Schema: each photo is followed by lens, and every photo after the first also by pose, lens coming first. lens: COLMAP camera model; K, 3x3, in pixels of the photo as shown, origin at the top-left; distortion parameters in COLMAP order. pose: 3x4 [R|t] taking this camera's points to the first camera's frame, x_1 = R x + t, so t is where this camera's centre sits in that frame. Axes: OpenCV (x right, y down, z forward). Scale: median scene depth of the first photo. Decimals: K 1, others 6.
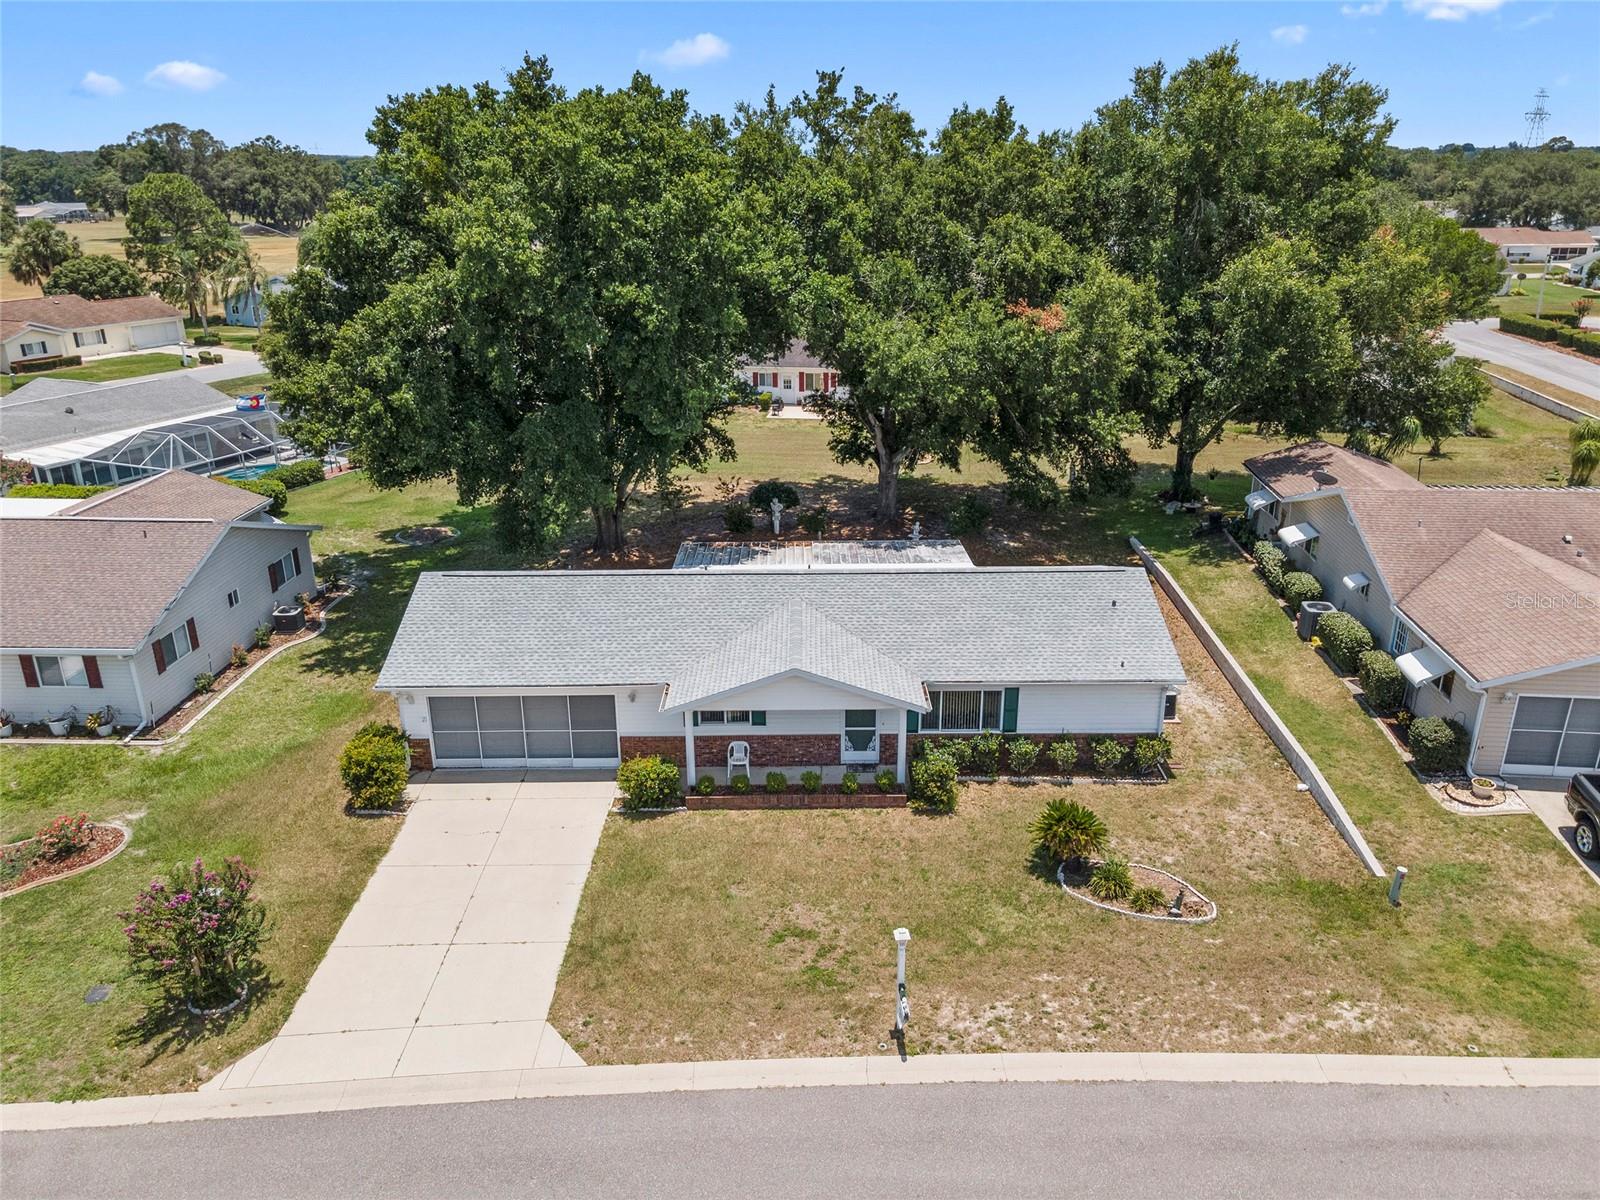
lens RADIAL K [[1165.6, 0, 801.5], [0, 1165.6, 601.5], [0, 0, 1]] dist [0.032307, 0.030520]
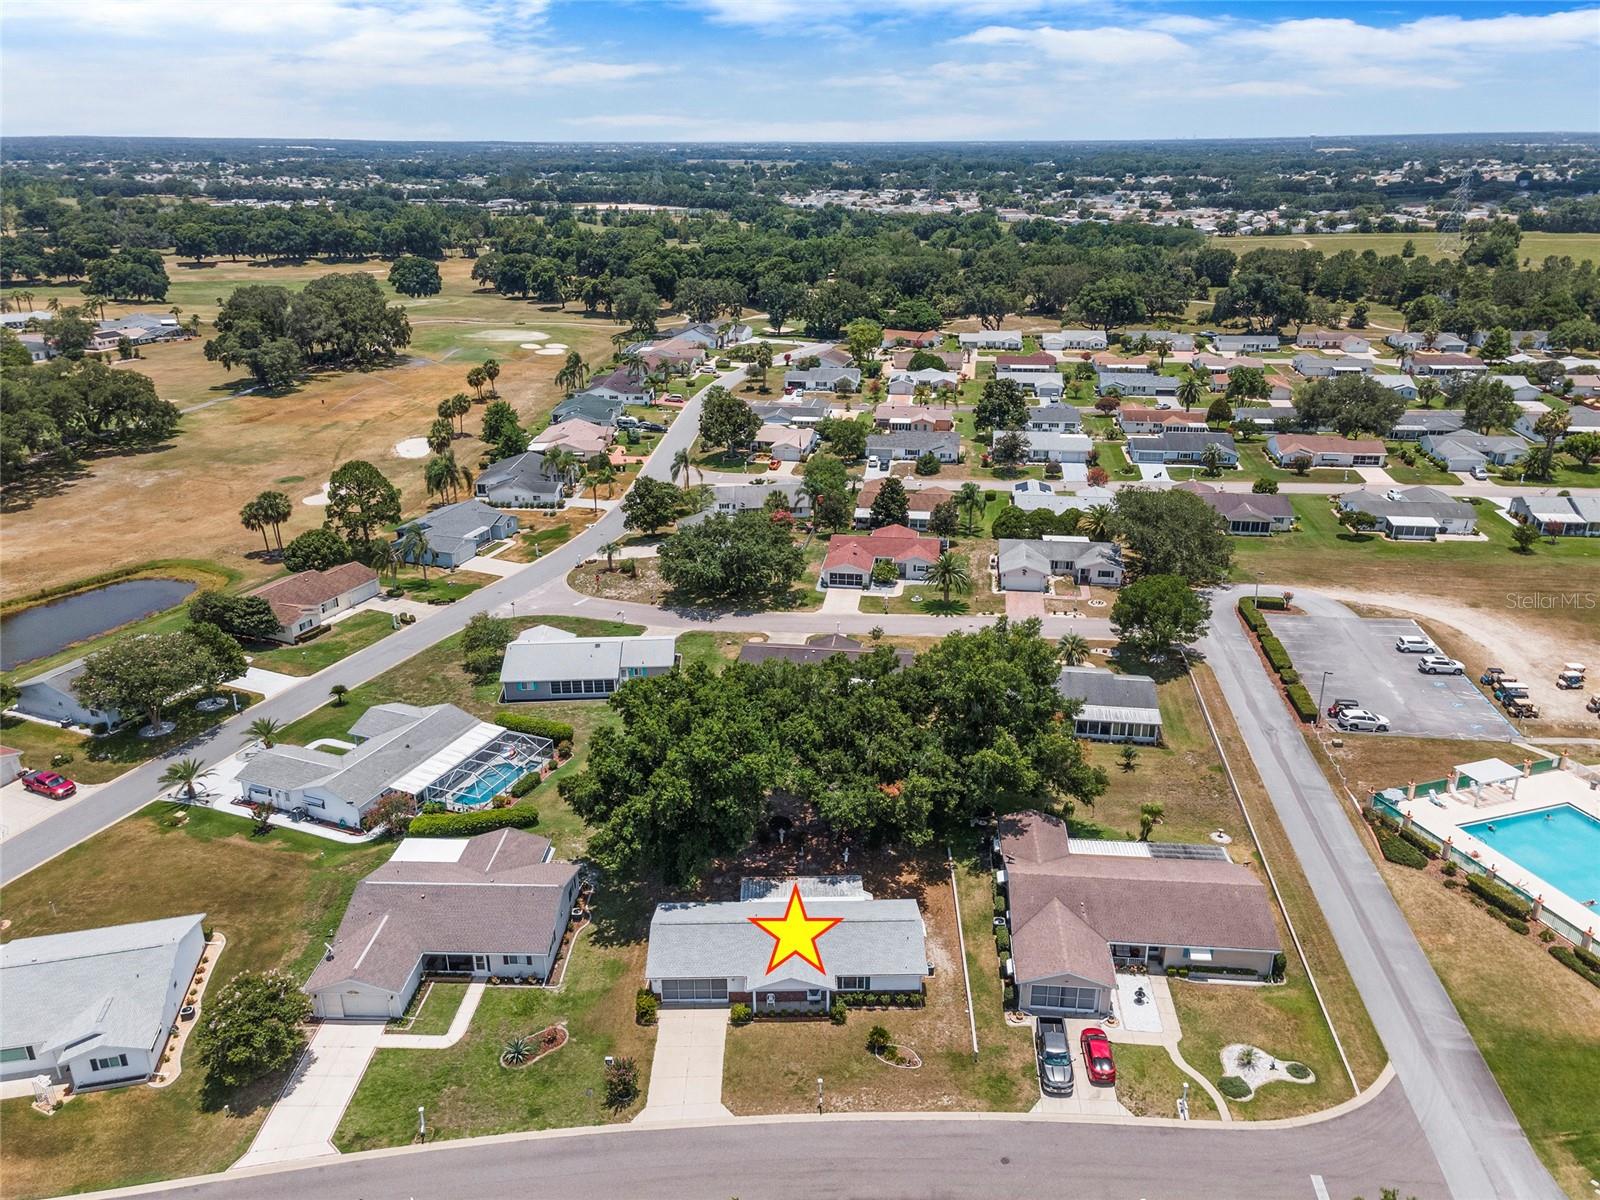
lens RADIAL K [[1165.6, 0, 797.1], [0, 1165.6, 607.4], [0, 0, 1]] dist [0.032307, 0.030520]
pose [[0.999986, -0.005207, -0.000239, 0.016034], [0.005211, 0.999783, 0.020162, -0.929607], [0.000134, -0.020163, 0.999797, -1.931852]]
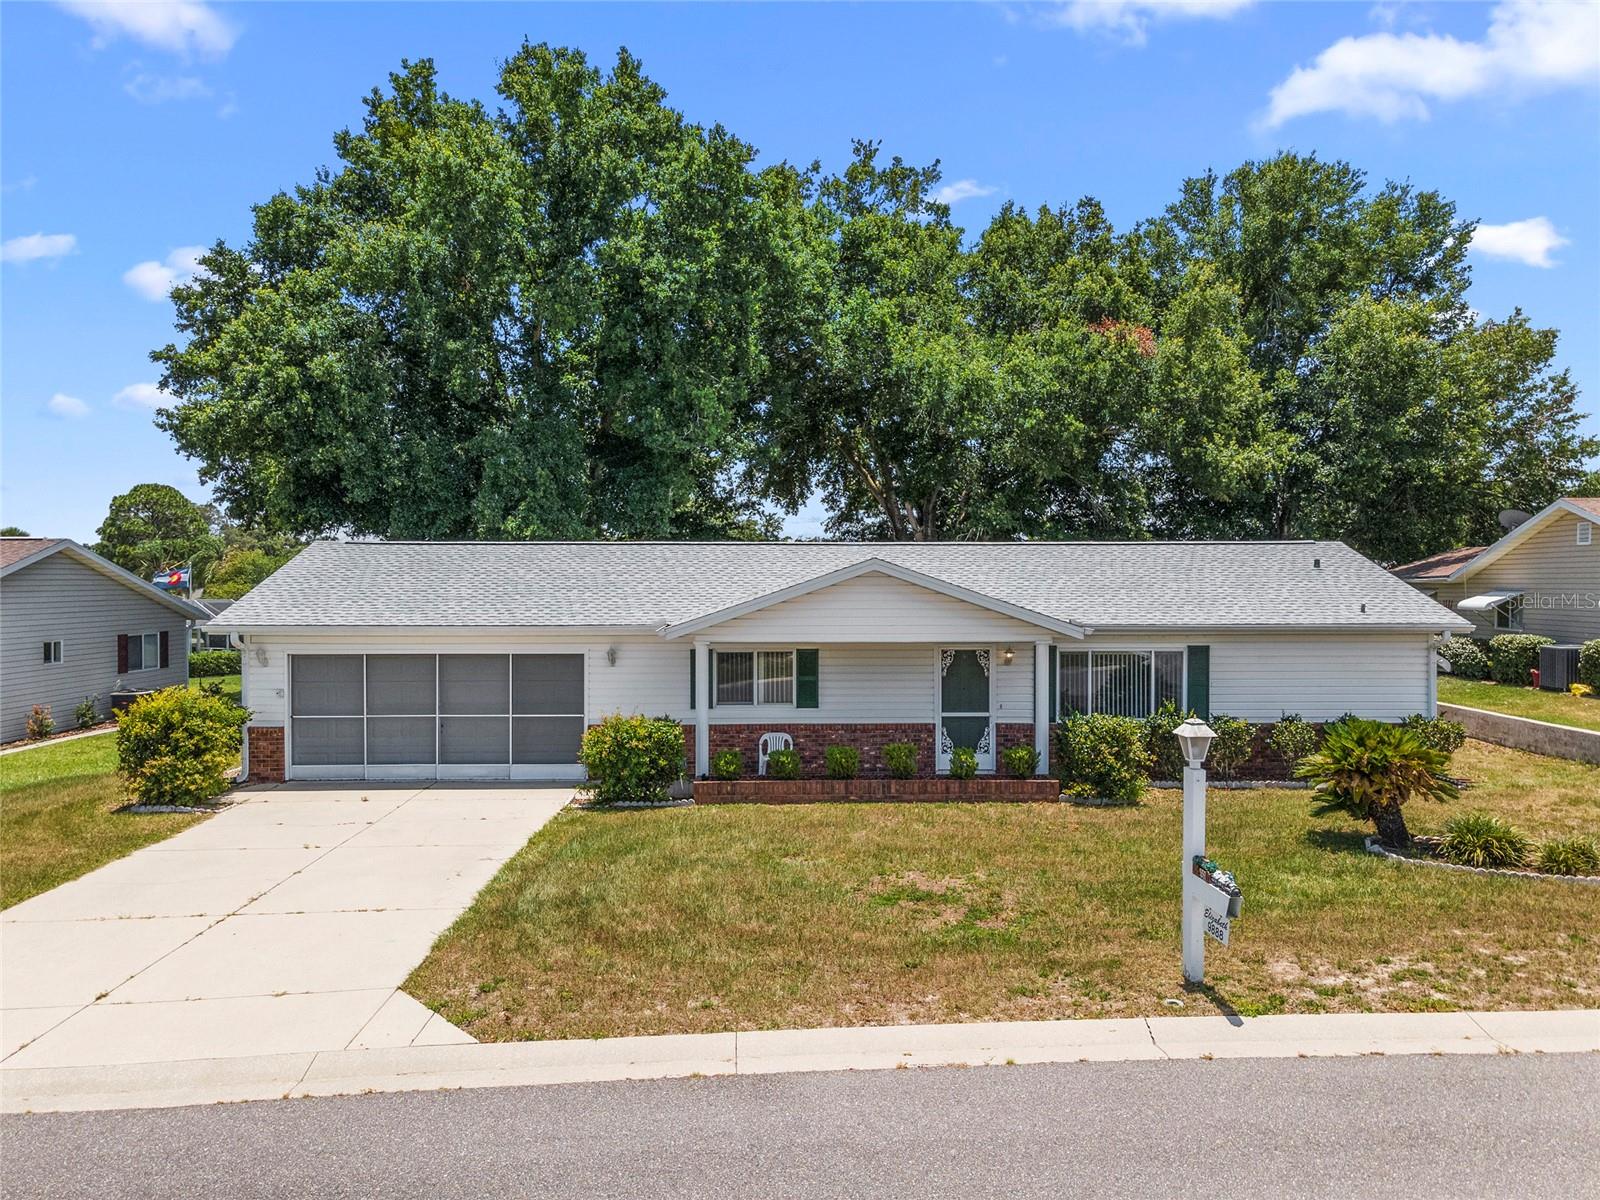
lens RADIAL K [[1165.6, 0, 802.3], [0, 1165.6, 598.1], [0, 0, 1]] dist [0.032307, 0.030520]
pose [[0.999786, 0.005635, 0.019921, -0.056483], [0.001401, 0.941634, -0.336634, 0.284575], [-0.020655, 0.336590, 0.941425, 0.404819]]
